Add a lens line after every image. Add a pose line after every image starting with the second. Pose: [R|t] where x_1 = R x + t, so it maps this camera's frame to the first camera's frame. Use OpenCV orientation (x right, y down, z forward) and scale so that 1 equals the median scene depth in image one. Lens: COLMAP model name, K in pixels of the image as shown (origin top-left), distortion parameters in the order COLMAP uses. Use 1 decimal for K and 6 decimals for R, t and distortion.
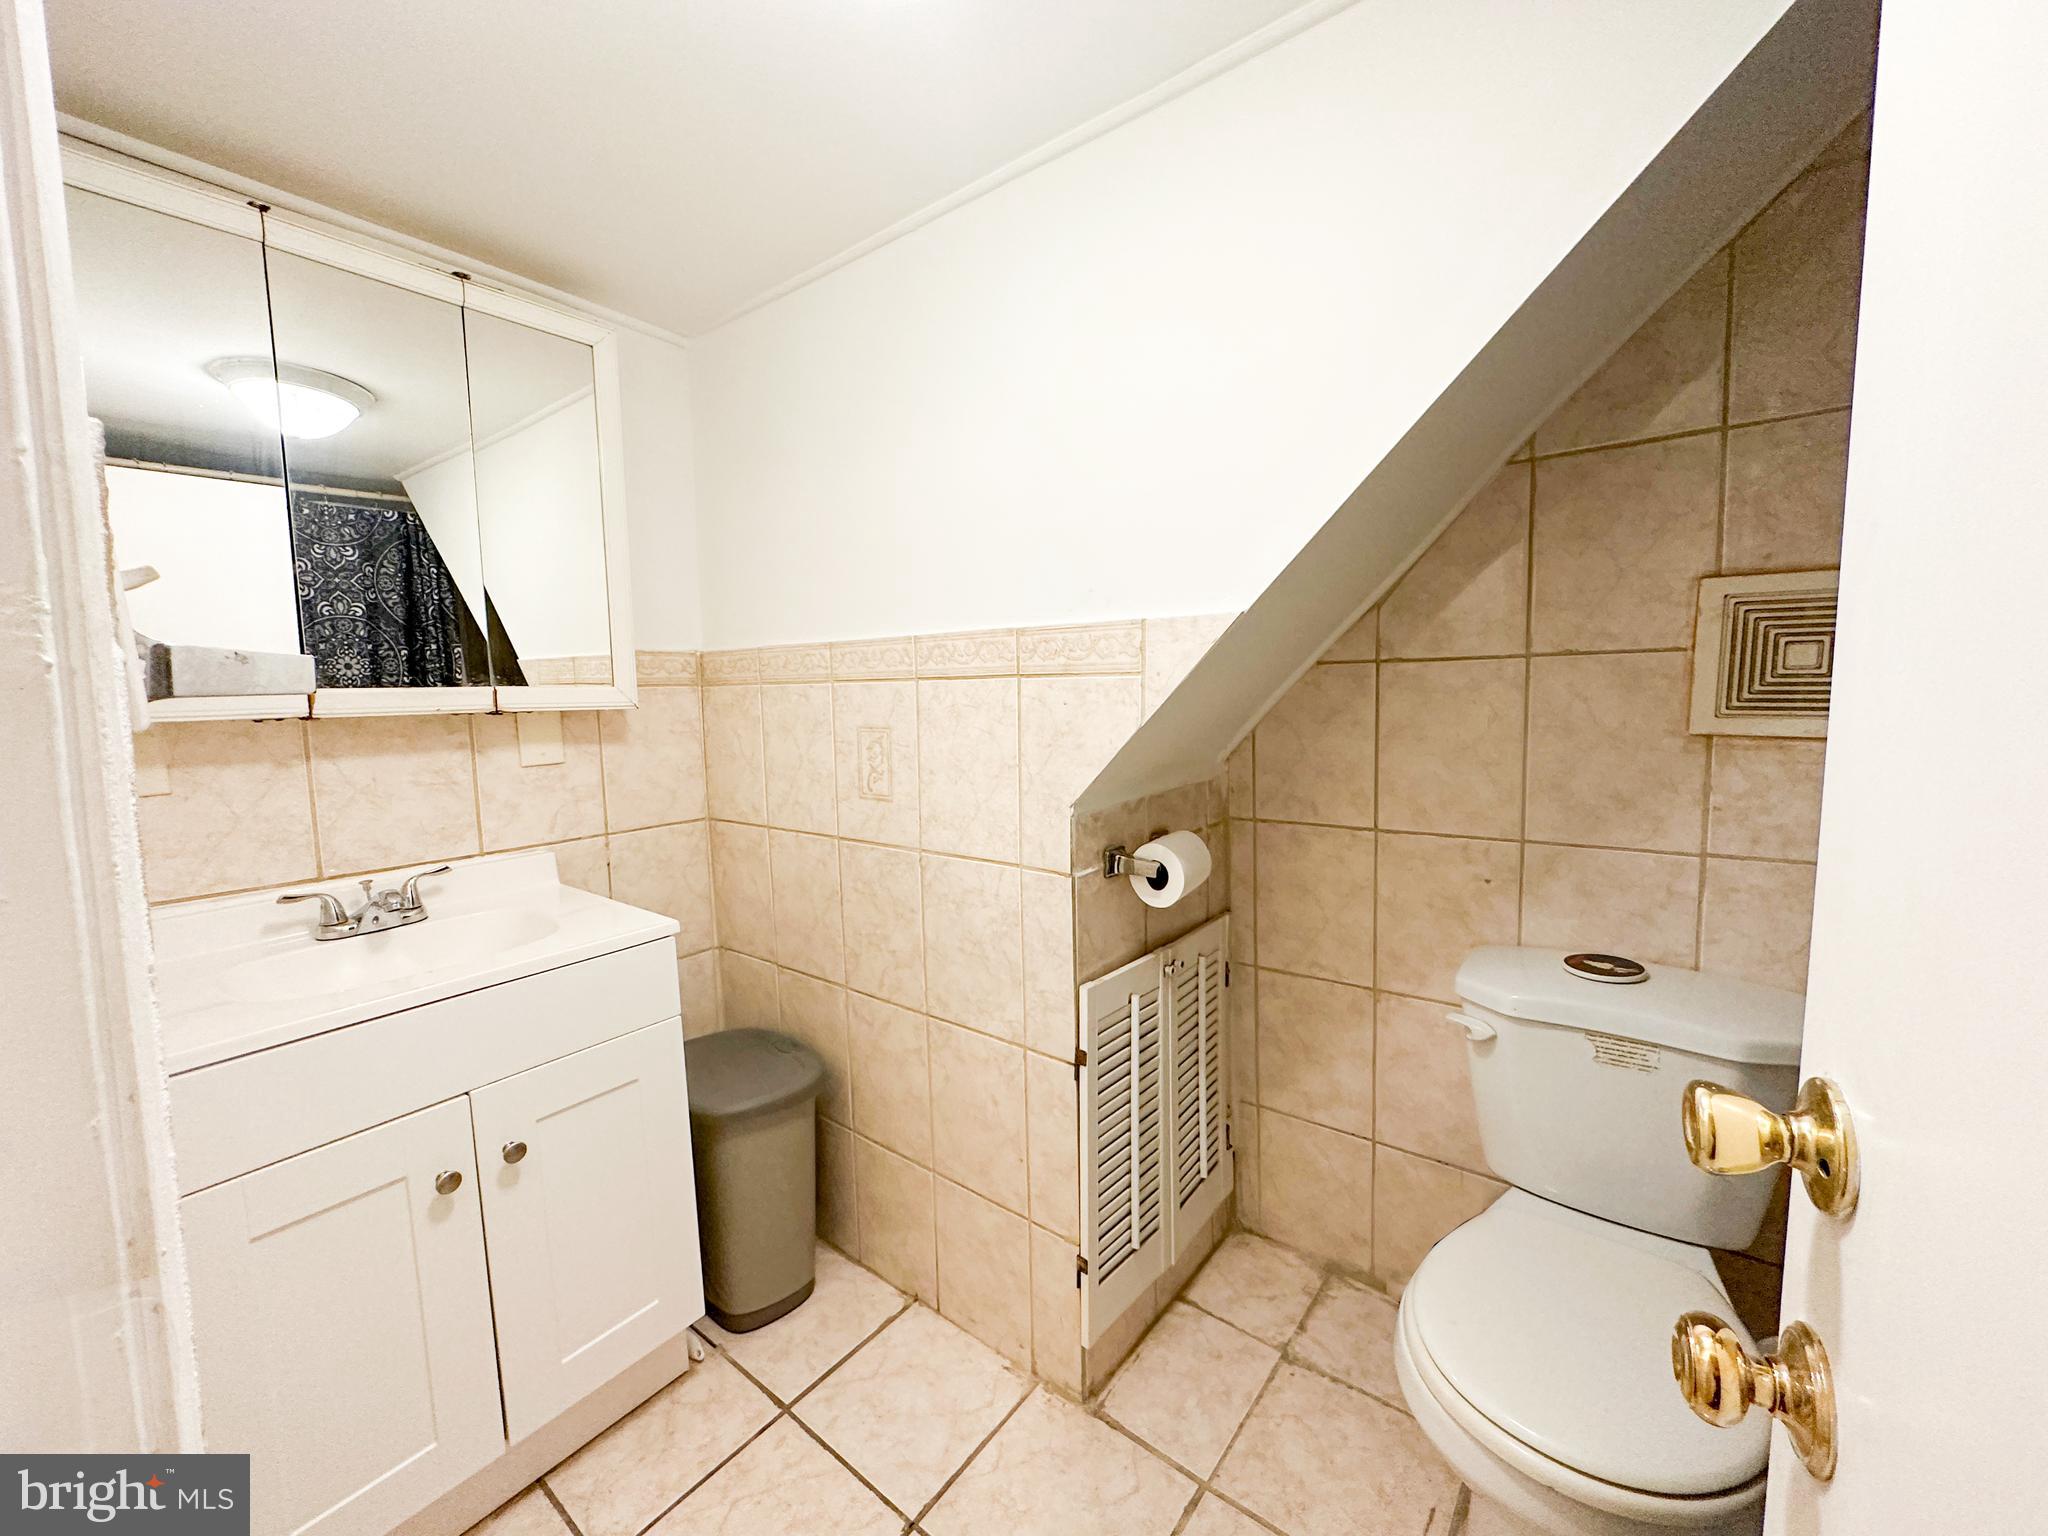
lens RADIAL K [[813.0, 0, 1012.2], [0, 813.0, 764.1], [0, 0, 1]] dist [-0.002822, 0.000178]
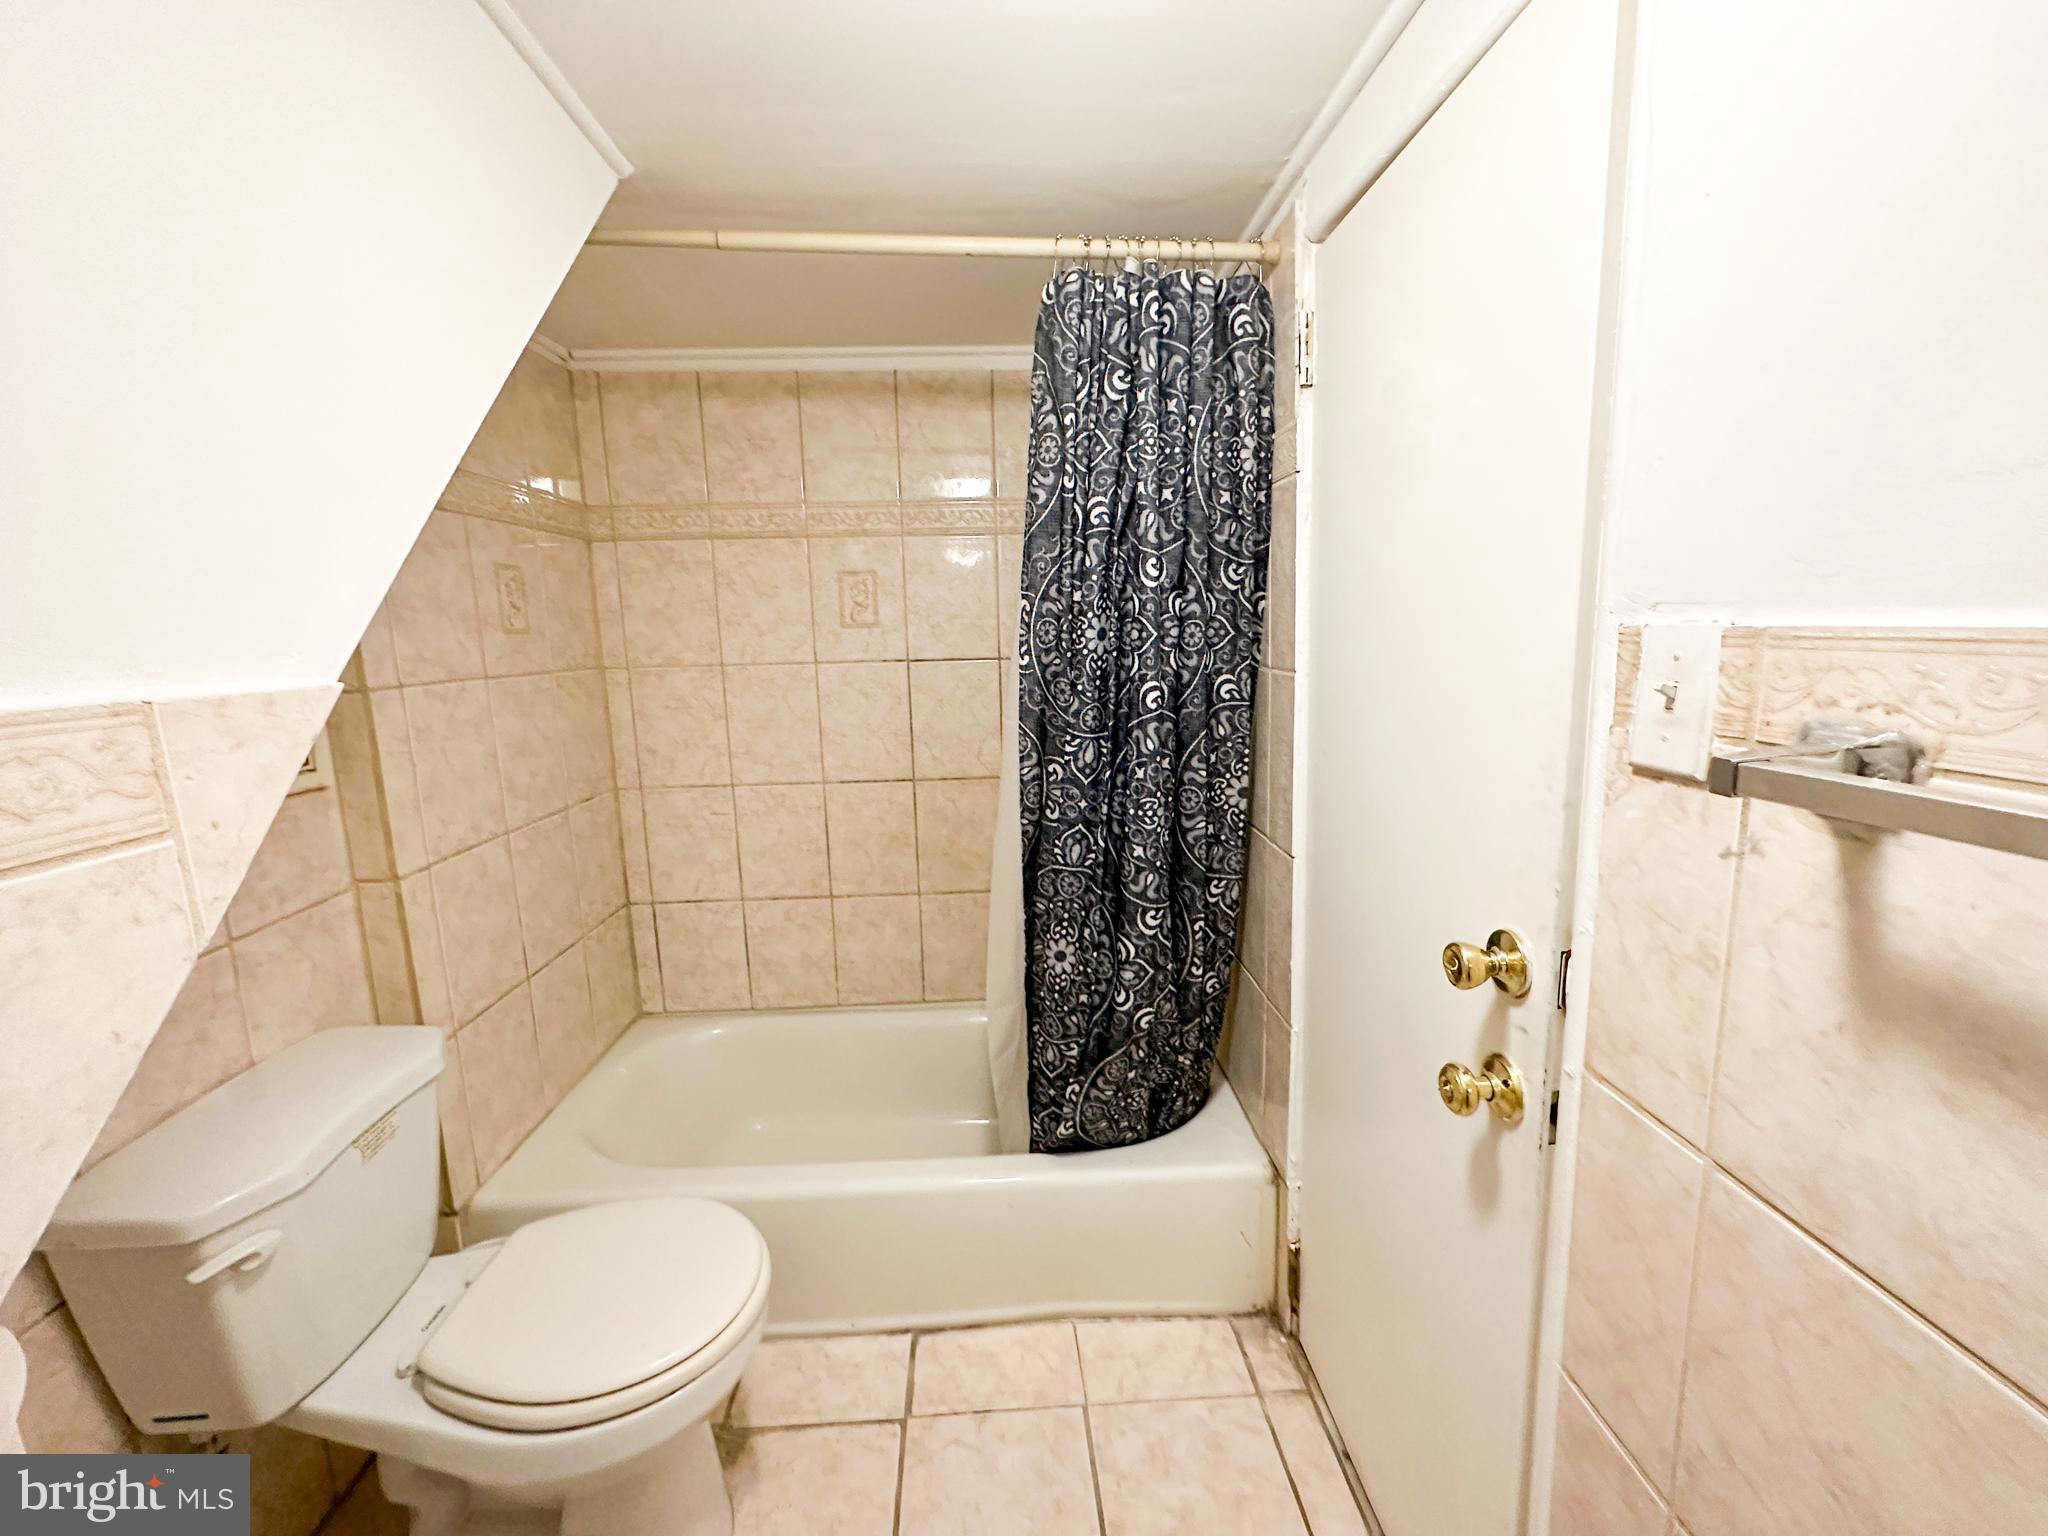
lens RADIAL K [[813.0, 0, 1026.4], [0, 813.0, 762.1], [0, 0, 1]] dist [-0.002822, 0.000178]
pose [[-0.656109, -0.081425, 0.750261, -0.416485], [0.113227, 0.972288, 0.204539, -0.180719], [-0.746124, 0.219150, -0.628707, 0.929433]]
